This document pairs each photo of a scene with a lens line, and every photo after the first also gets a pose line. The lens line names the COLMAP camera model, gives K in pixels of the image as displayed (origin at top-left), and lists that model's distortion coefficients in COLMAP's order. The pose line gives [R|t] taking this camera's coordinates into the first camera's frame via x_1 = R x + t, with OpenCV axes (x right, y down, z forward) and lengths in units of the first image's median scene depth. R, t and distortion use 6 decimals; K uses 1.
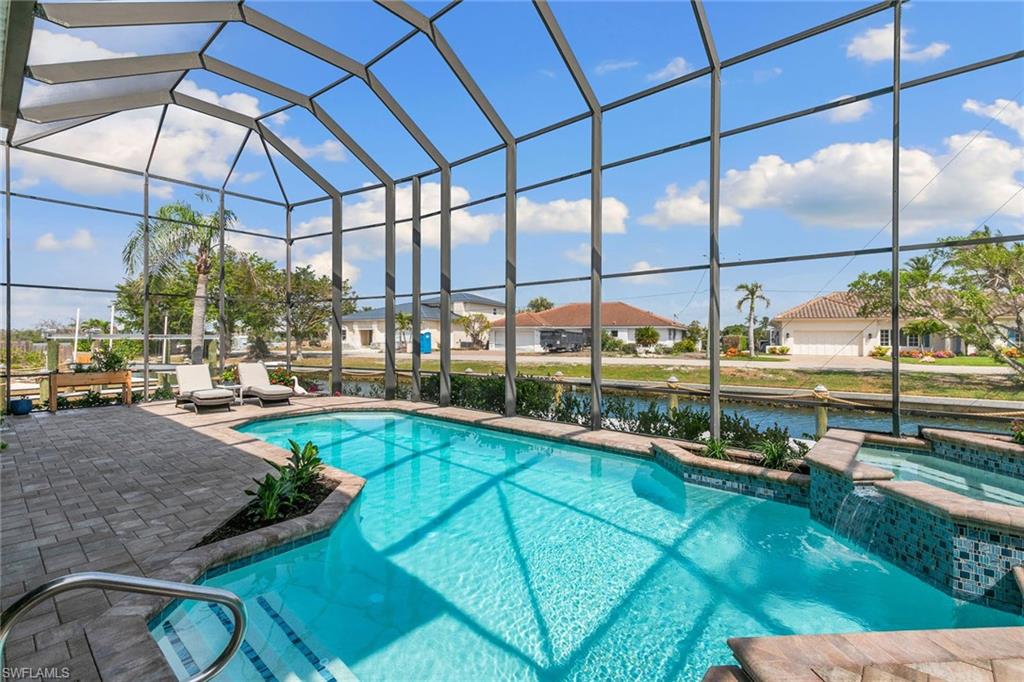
lens RADIAL K [[457.4, 0, 512.0], [0, 457.4, 337.7], [0, 0, 1]] dist [0.002989, 0.000305]
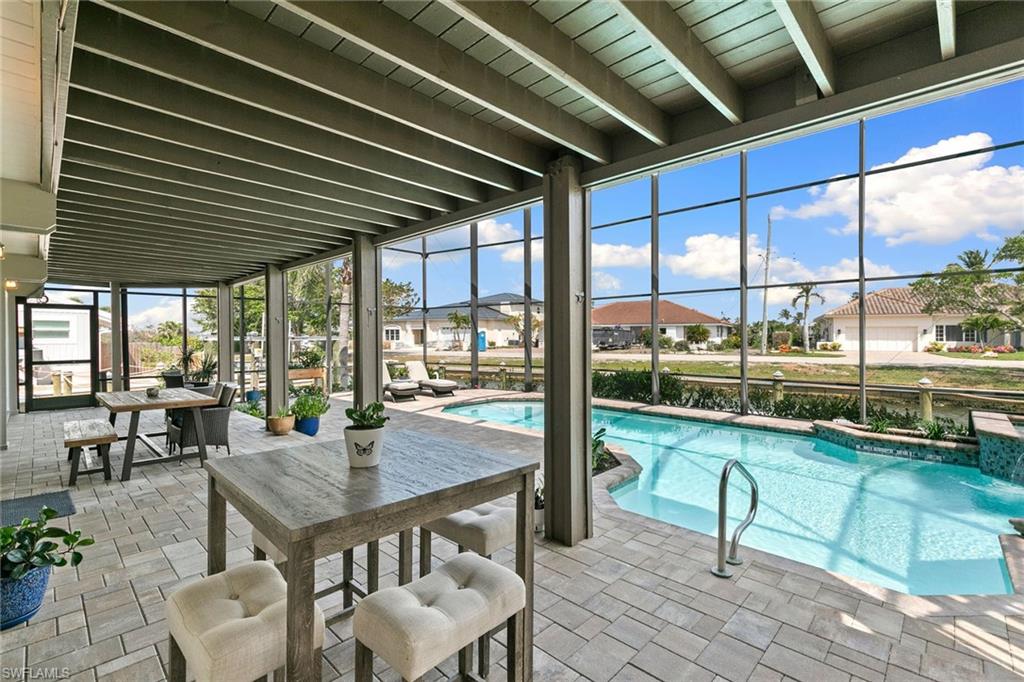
lens RADIAL K [[451.4, 0, 512.0], [0, 451.4, 341.0], [0, 0, 1]] dist [0.000749, 0.000380]
pose [[0.998502, -0.006588, -0.054313, -0.097906], [0.007296, 0.999891, 0.012839, -0.003527], [0.054223, -0.013216, 0.998441, -0.059138]]
